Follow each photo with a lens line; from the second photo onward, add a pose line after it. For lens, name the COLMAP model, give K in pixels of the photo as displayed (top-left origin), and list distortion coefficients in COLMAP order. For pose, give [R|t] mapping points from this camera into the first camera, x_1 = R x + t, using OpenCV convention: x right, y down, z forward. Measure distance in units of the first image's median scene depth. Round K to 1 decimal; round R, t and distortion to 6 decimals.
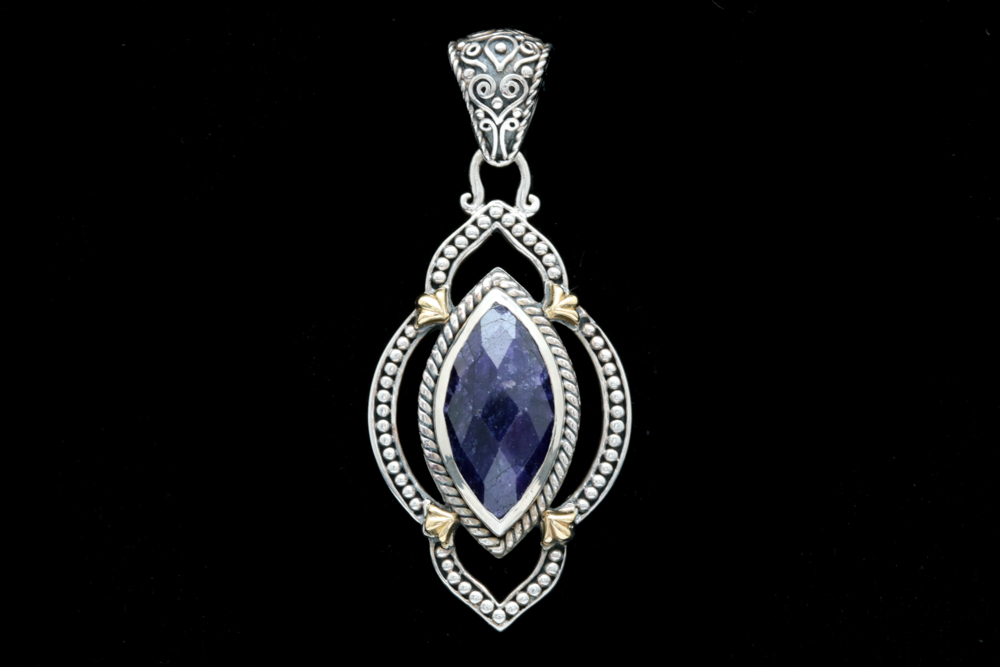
lens RADIAL K [[5680.8, 0, 500.1], [0, 5680.8, 337.4], [0, 0, 1]] dist [0.823402, 0.000000]
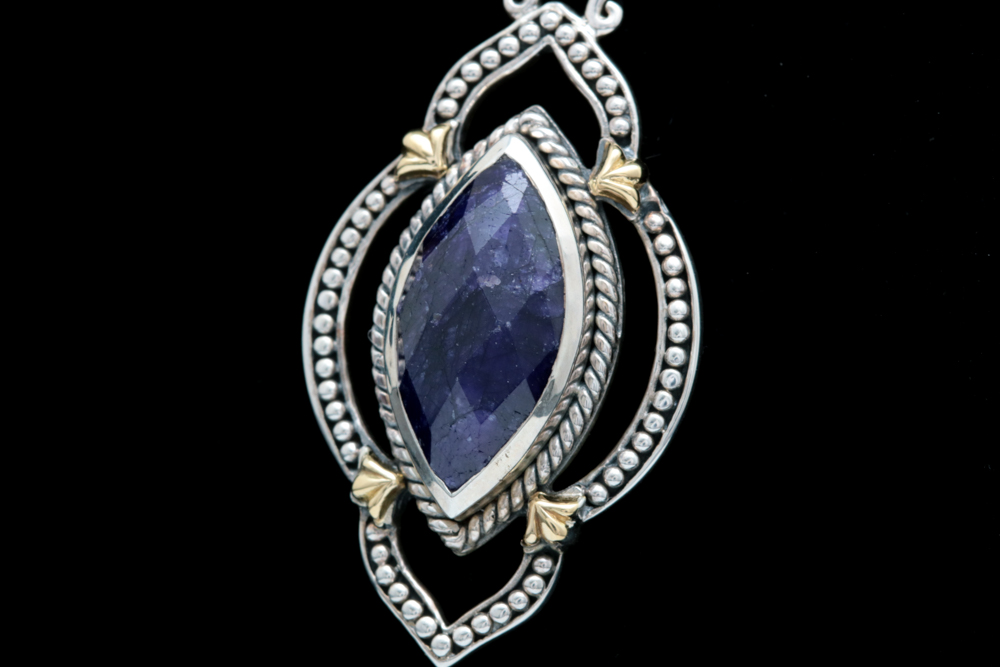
lens RADIAL K [[5680.8, 0, 500.5], [0, 5680.8, 333.7], [0, 0, 1]] dist [0.823402, 0.000000]
pose [[0.944677, 0.147599, -0.292916, 0.186758], [-0.155975, 0.987747, -0.005312, 0.016990], [0.288543, 0.050705, 0.956124, 0.391962]]
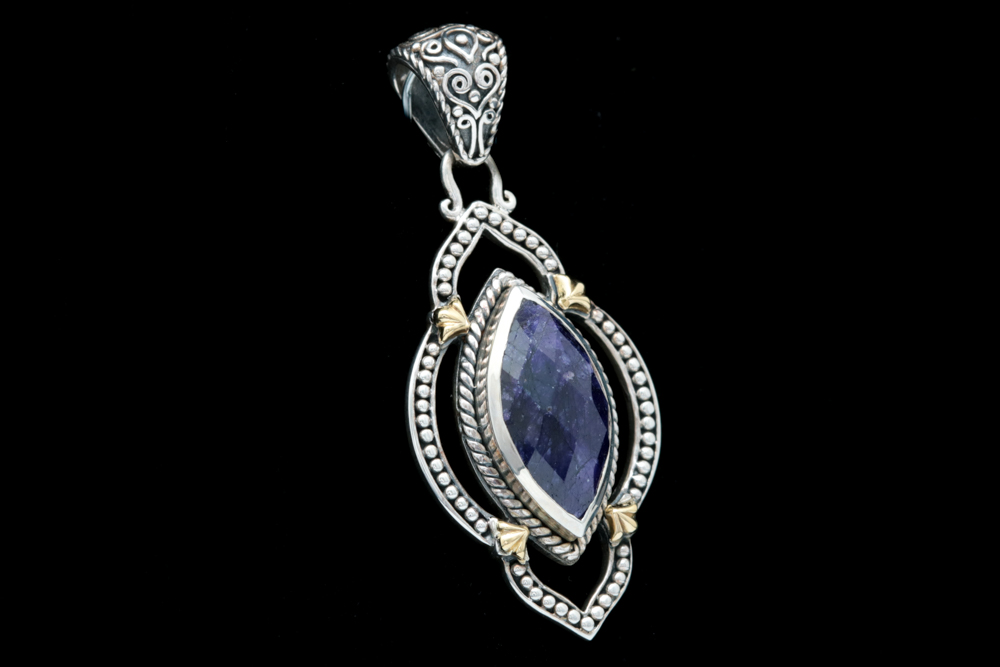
lens RADIAL K [[5680.8, 0, 499.3], [0, 5680.8, 329.3], [0, 0, 1]] dist [0.823402, 0.000000]
pose [[0.880866, -0.167927, 0.442577, -0.423857], [0.209435, 0.976729, -0.046240, 0.041745], [-0.424513, 0.133423, 0.895537, 0.150307]]
